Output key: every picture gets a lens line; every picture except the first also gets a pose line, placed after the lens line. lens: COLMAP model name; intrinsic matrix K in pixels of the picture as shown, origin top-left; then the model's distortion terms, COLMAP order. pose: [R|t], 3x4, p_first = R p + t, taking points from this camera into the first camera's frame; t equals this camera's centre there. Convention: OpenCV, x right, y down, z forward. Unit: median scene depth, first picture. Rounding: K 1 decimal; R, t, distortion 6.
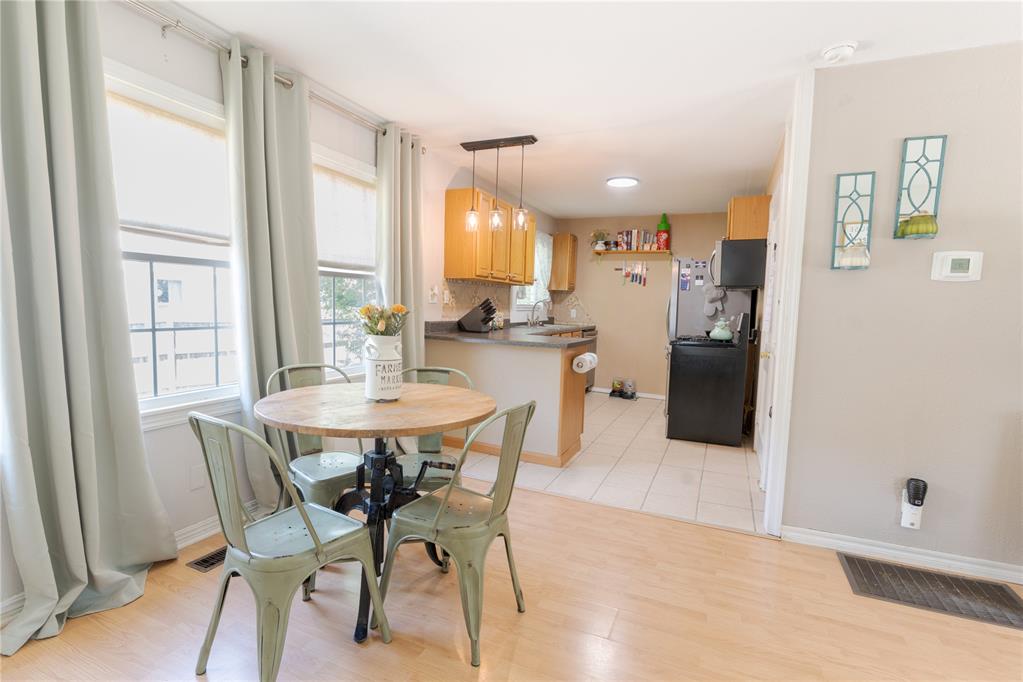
lens RADIAL K [[472.5, 0, 511.5], [0, 472.5, 341.0], [0, 0, 1]] dist [0.001274, 0.000098]
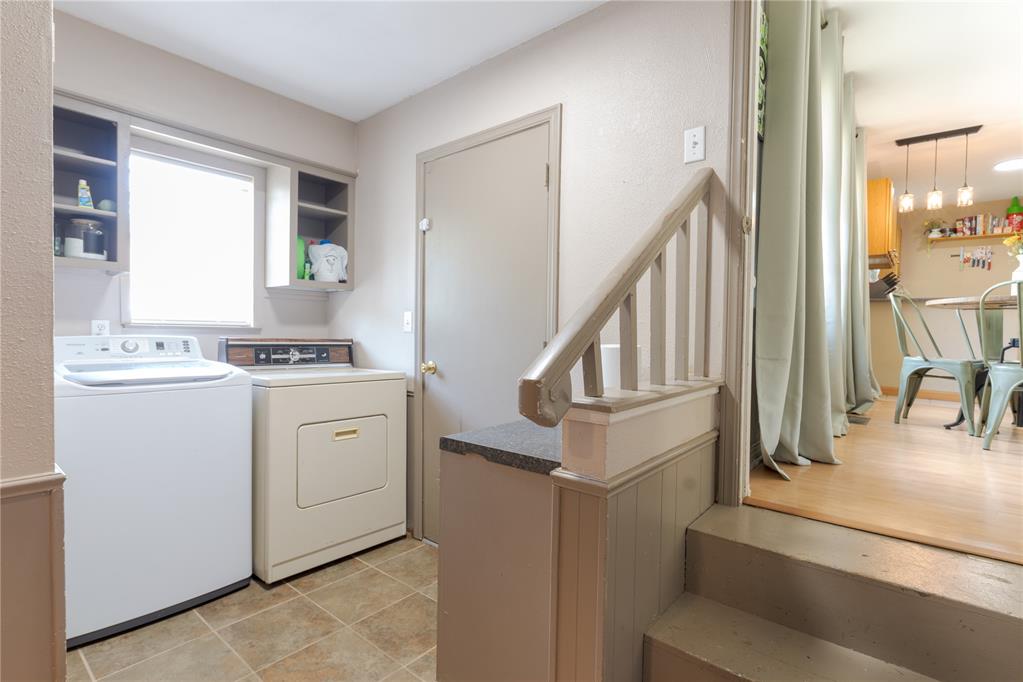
lens RADIAL K [[472.5, 0, 511.5], [0, 472.5, 341.0], [0, 0, 1]] dist [0.001274, 0.000098]
pose [[0.961228, -0.008750, -0.275616, -0.436947], [-0.008286, 0.998129, -0.060585, 0.108092], [0.275631, 0.060520, 0.959357, -0.247819]]
